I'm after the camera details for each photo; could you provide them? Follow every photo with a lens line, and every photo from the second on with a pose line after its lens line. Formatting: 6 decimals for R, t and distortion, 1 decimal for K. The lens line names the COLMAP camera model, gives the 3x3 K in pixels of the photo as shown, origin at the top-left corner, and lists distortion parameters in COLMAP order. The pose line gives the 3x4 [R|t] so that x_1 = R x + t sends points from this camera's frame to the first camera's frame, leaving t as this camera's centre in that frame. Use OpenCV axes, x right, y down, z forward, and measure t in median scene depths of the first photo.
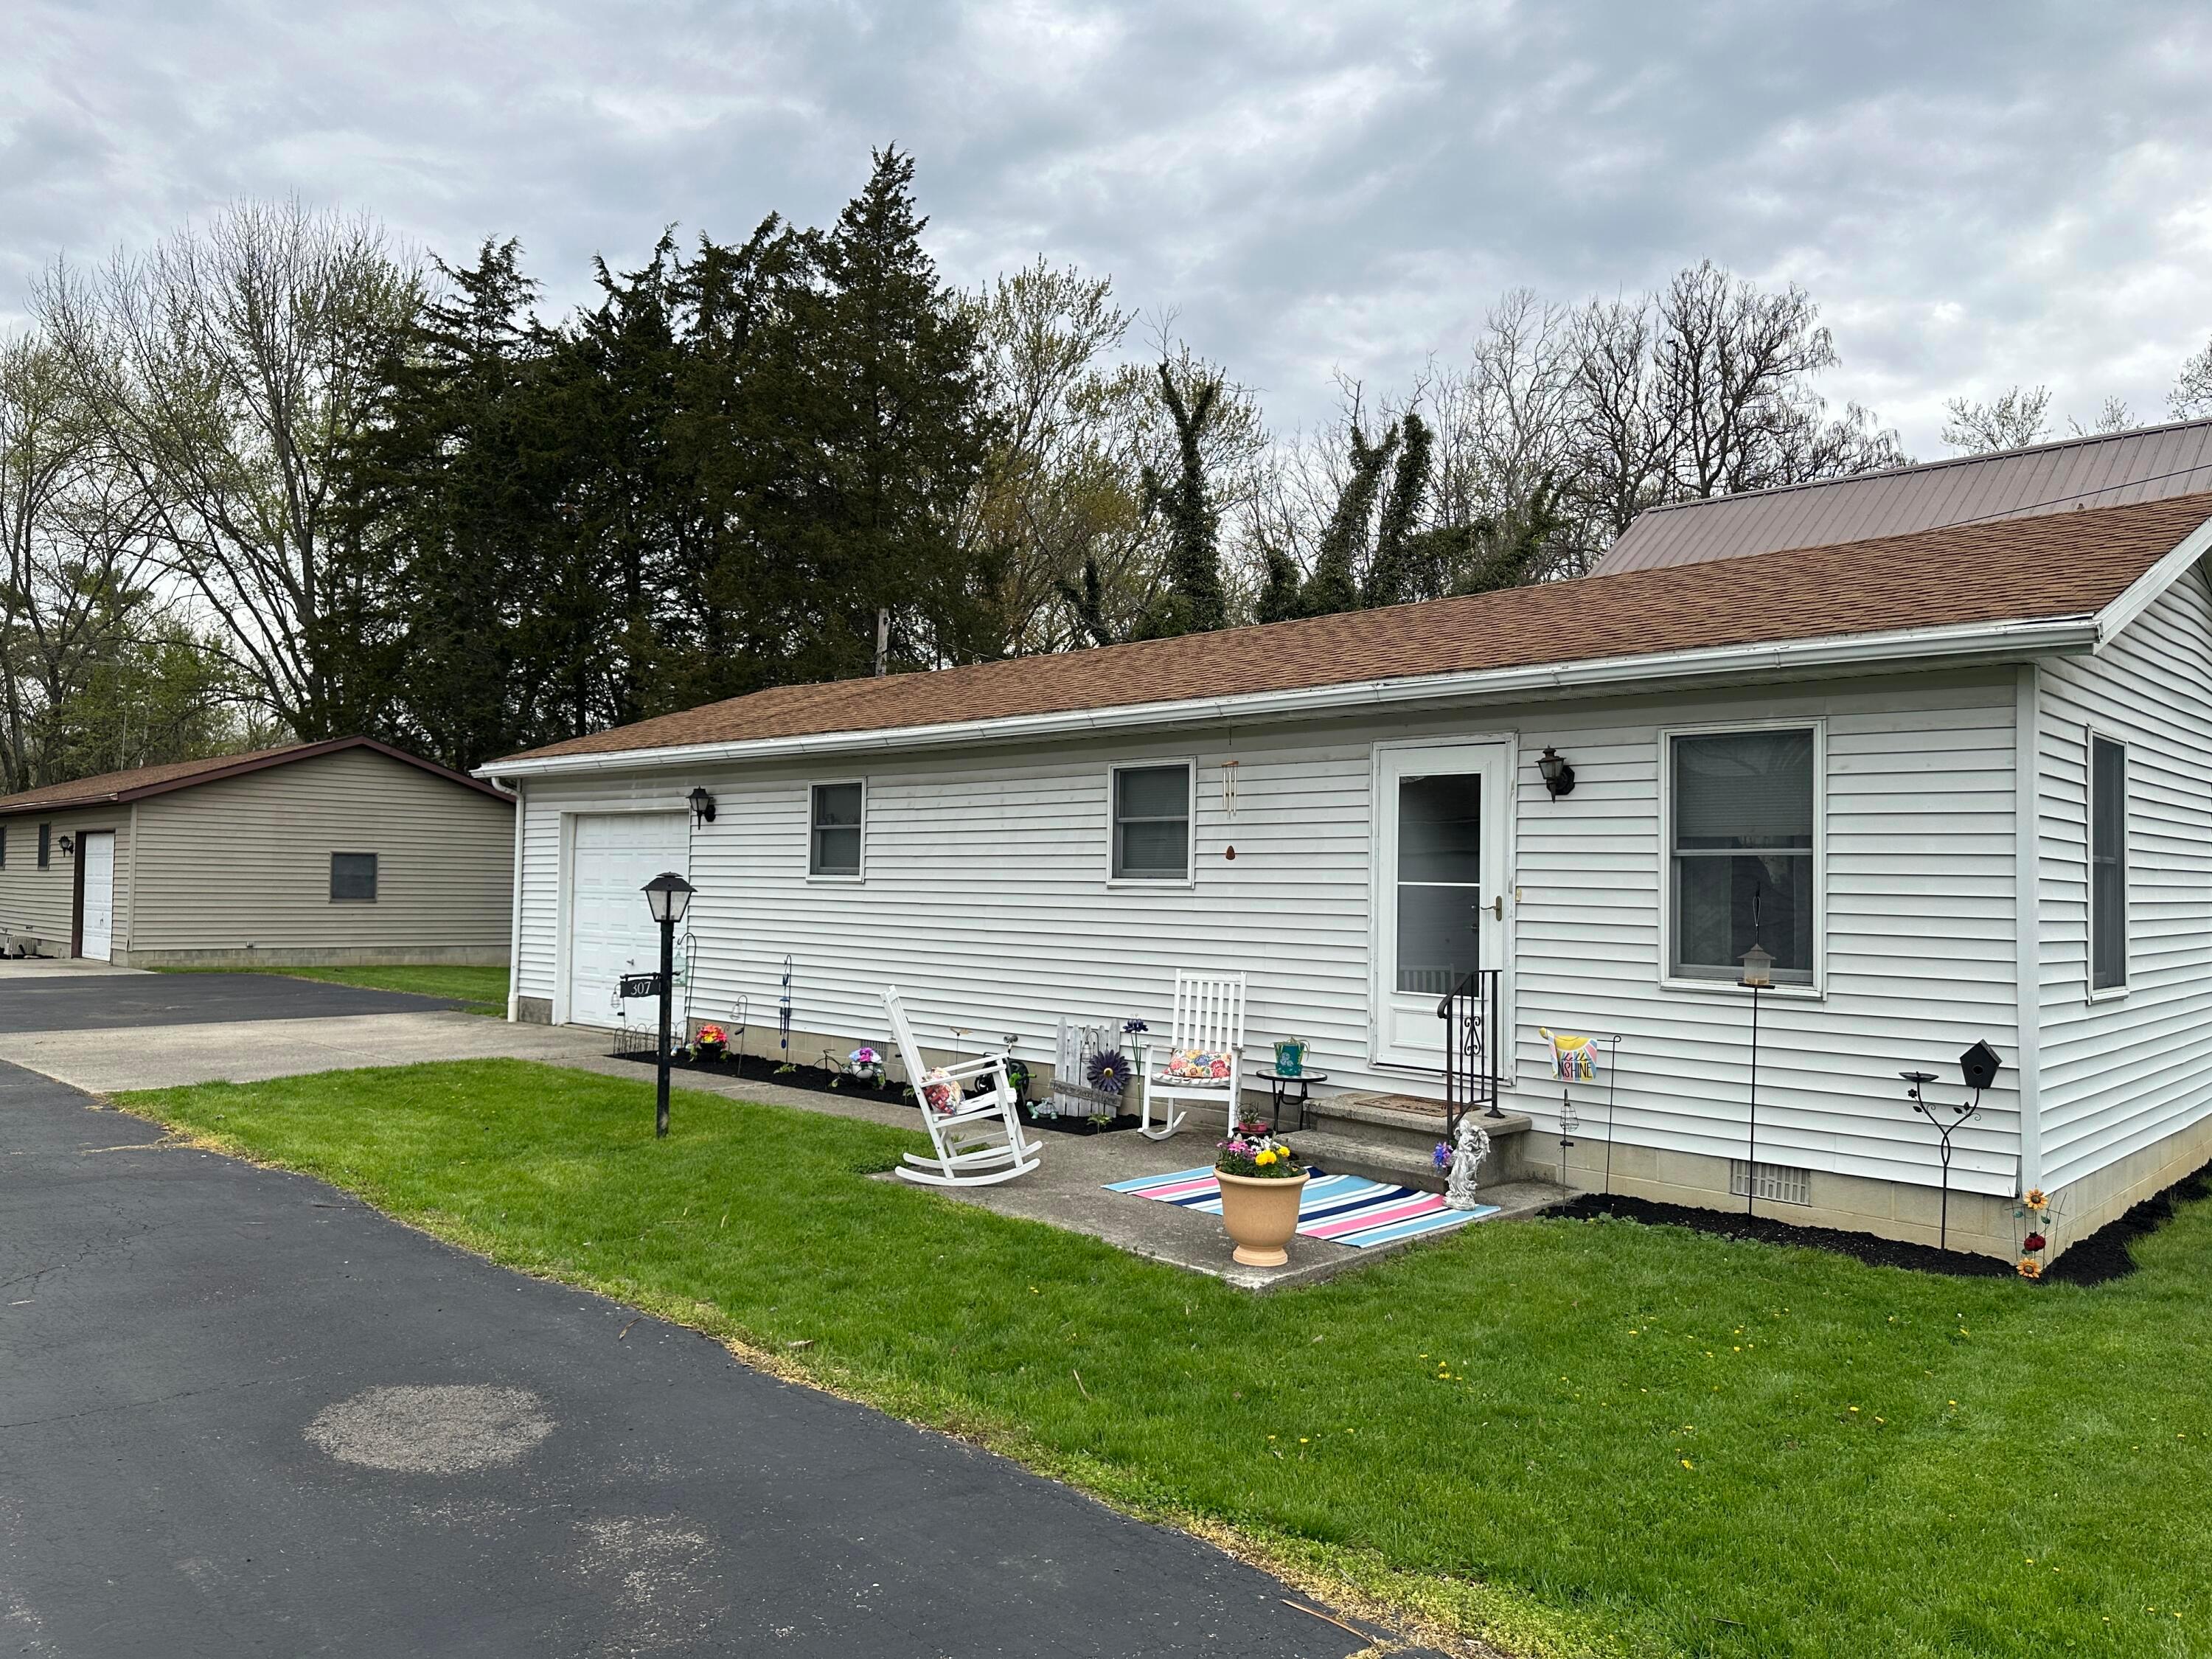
lens RADIAL K [[1536.6, 0, 1106.7], [0, 1536.6, 875.7], [0, 0, 1]] dist [0.072342, -0.084524]
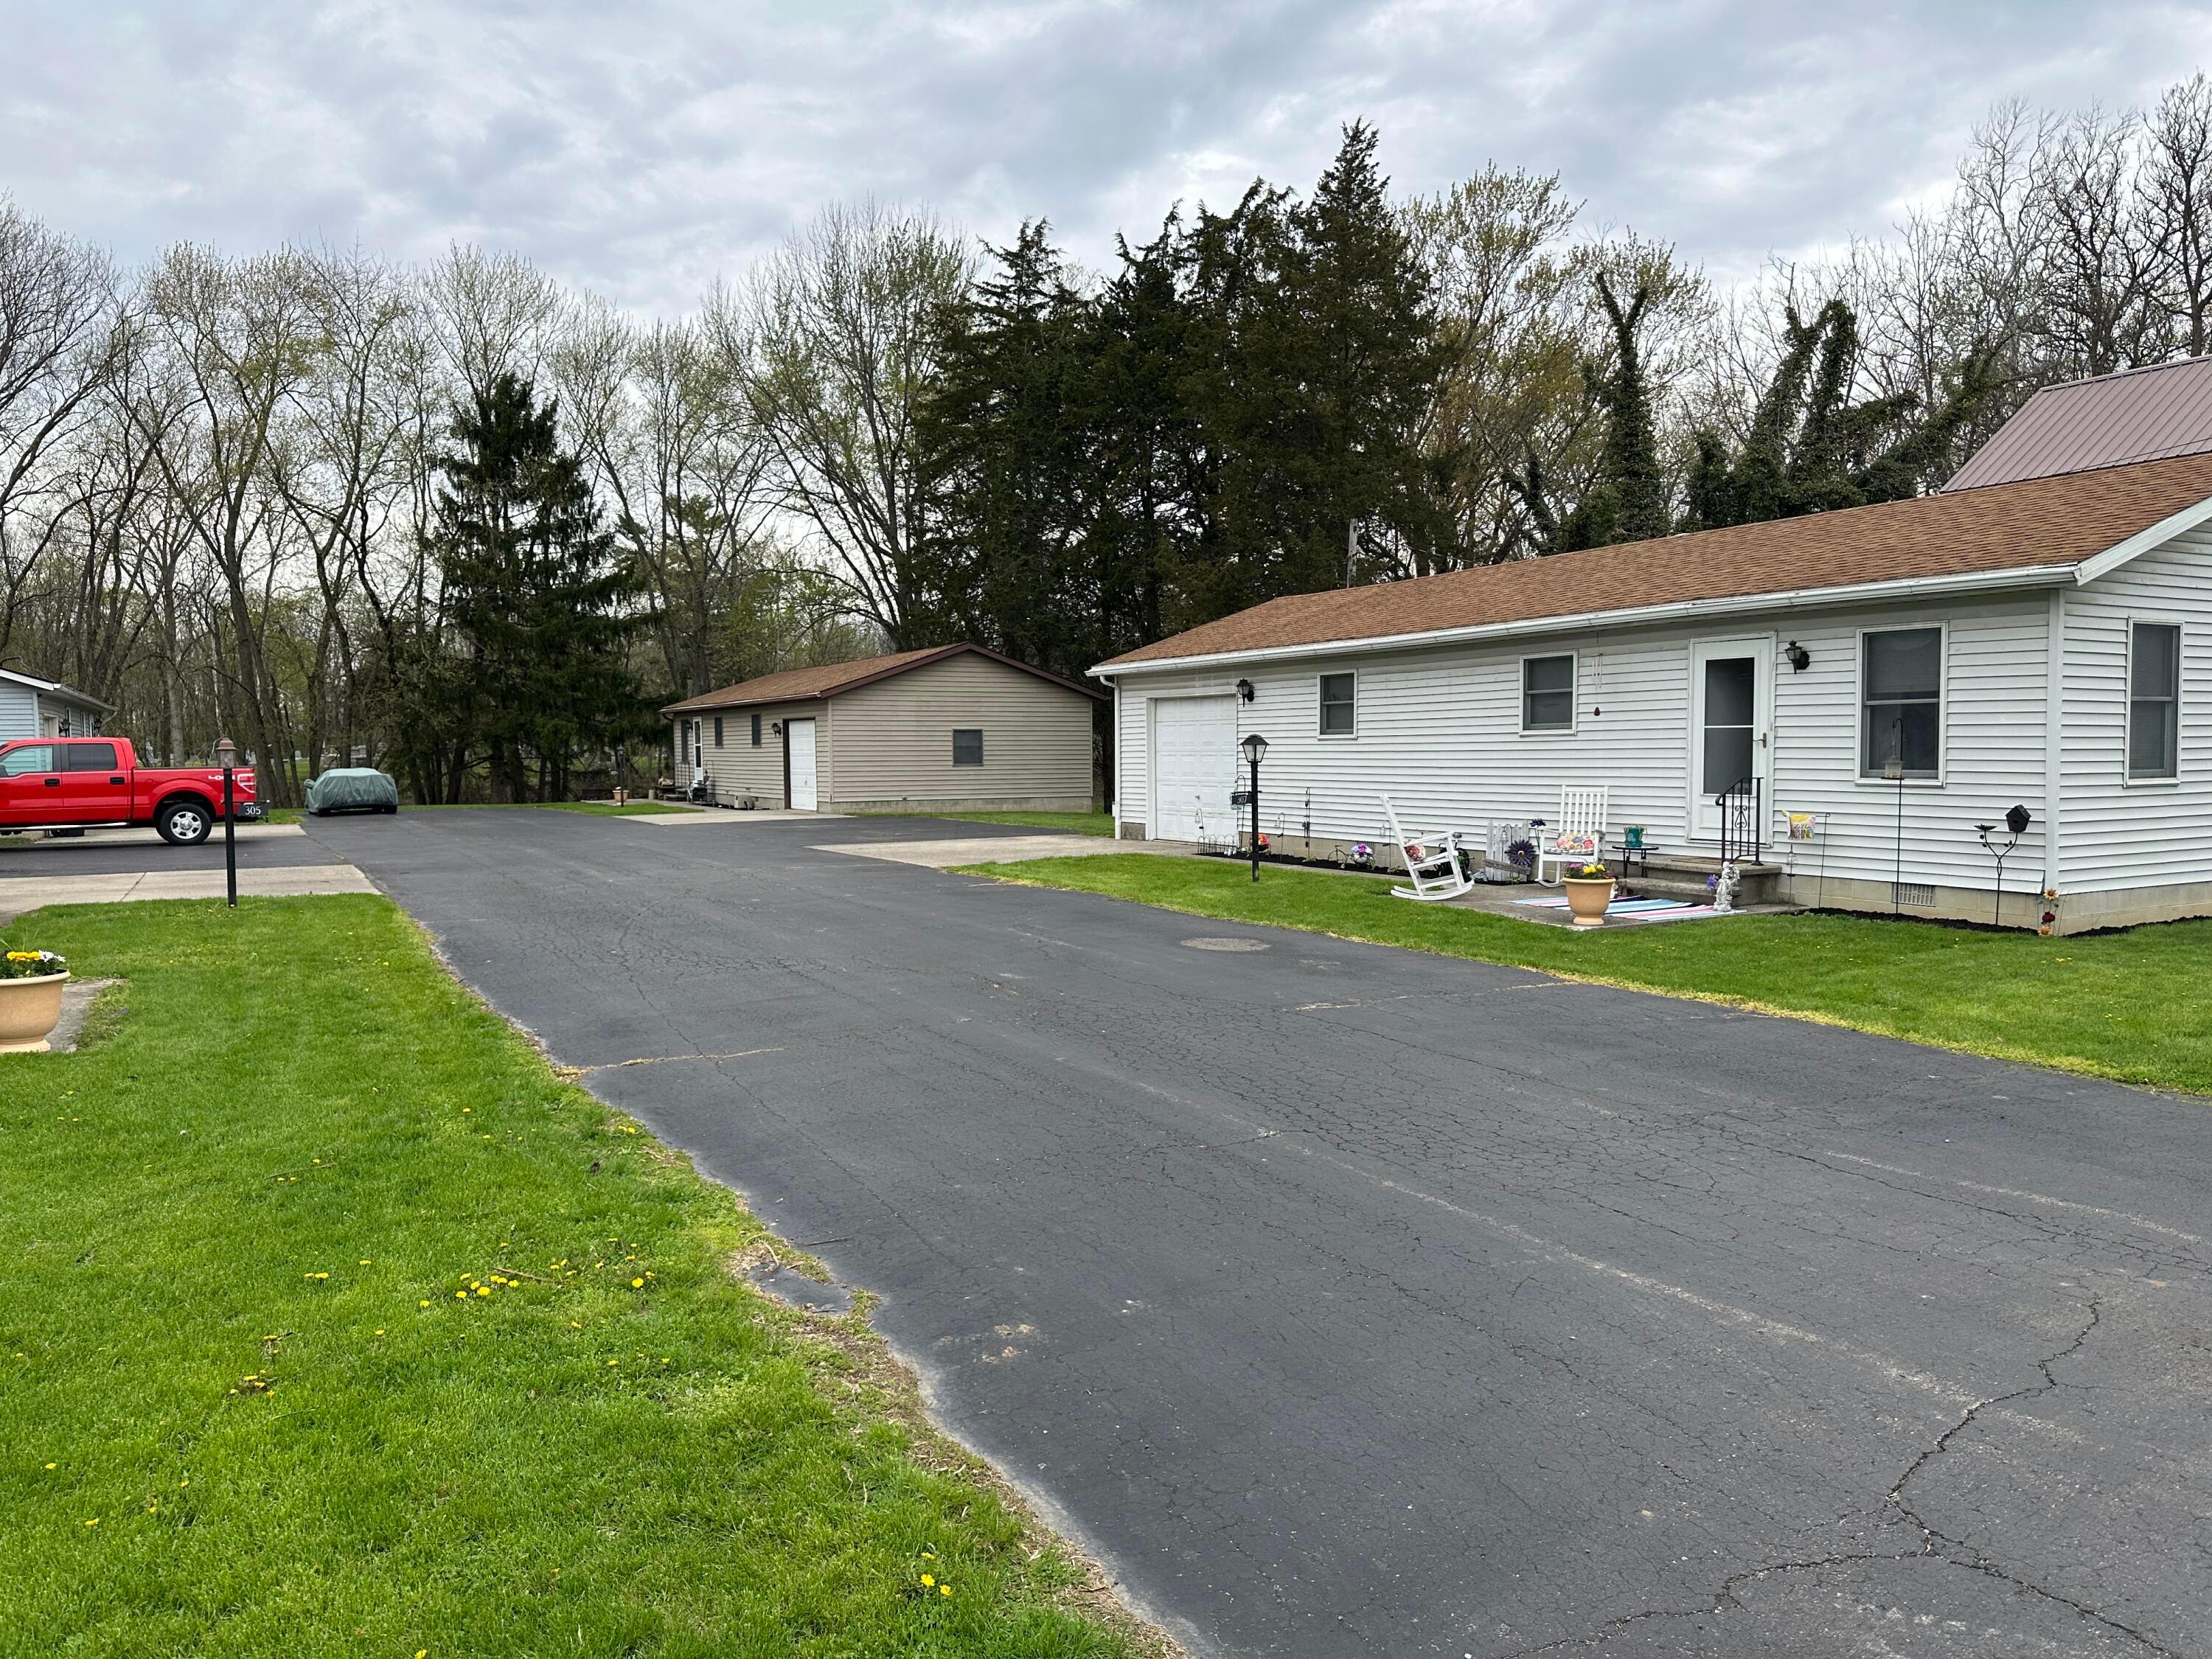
lens RADIAL K [[1536.6, 0, 1109.4], [0, 1536.6, 861.6], [0, 0, 1]] dist [0.072342, -0.084524]
pose [[0.957783, -0.003553, -0.287470, 0.032694], [0.026396, 0.996787, 0.075624, 0.003255], [0.286278, -0.080019, 0.954799, -0.398563]]
